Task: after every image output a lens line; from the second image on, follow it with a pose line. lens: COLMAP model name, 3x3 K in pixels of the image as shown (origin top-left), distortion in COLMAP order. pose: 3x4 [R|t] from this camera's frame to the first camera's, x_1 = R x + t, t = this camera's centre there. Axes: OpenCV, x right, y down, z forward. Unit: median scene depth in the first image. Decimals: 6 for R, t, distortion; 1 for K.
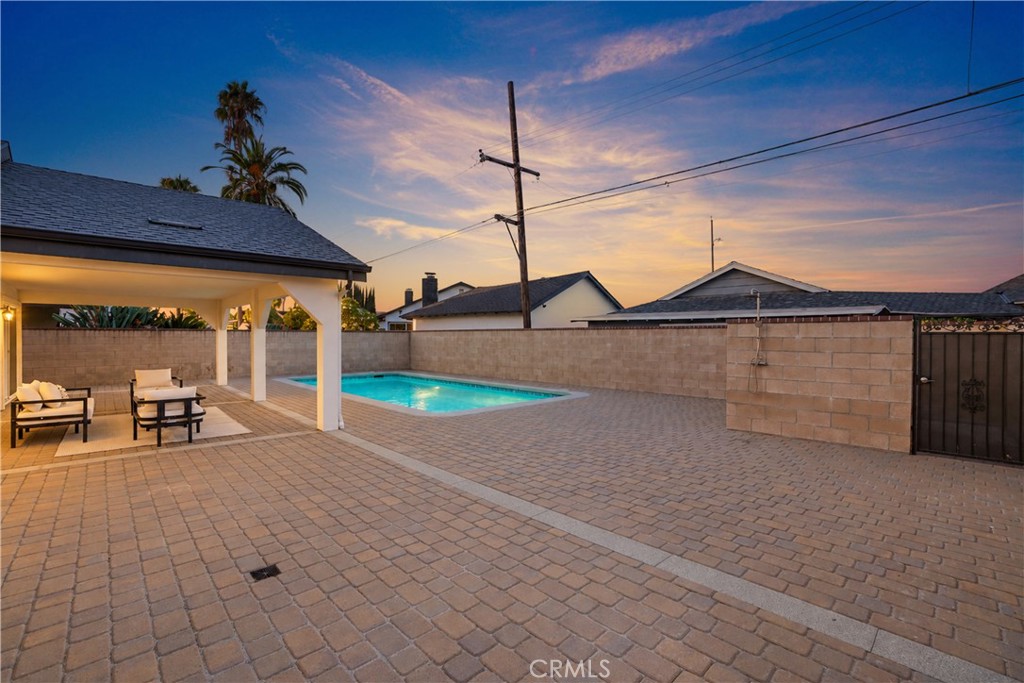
lens RADIAL K [[459.0, 0, 514.9], [0, 459.0, 348.1], [0, 0, 1]] dist [-0.054079, 0.012676]
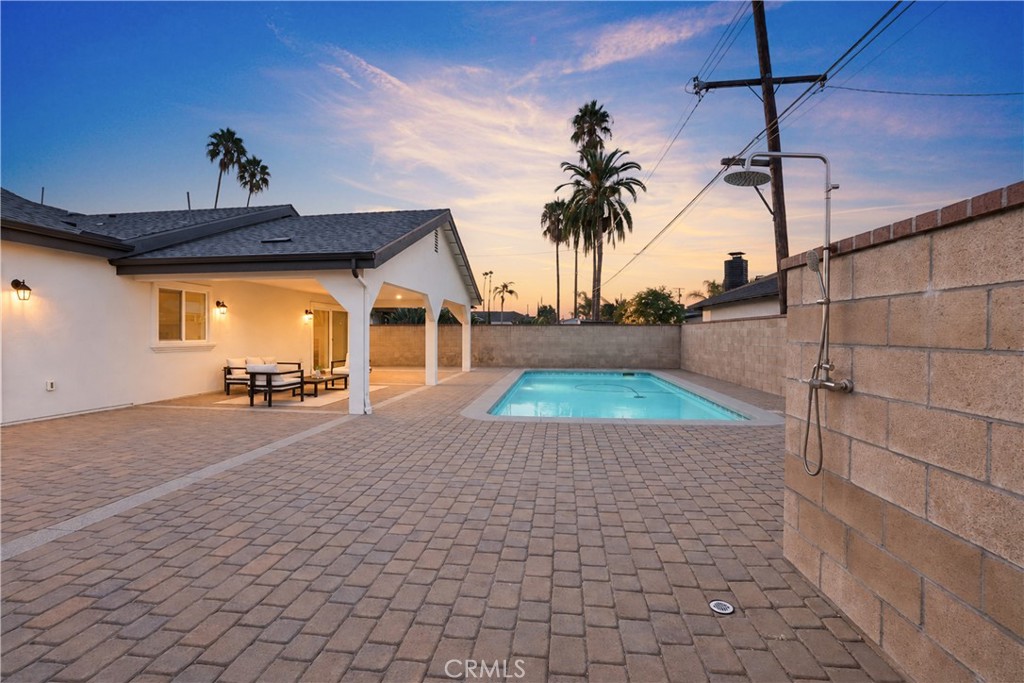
lens RADIAL K [[459.0, 0, 514.9], [0, 459.0, 348.1], [0, 0, 1]] dist [-0.054079, 0.012676]
pose [[0.631670, 0.023070, -0.774894, 0.260816], [-0.020902, 0.999701, 0.012725, 0.003264], [0.774956, 0.008159, 0.631963, 0.255594]]
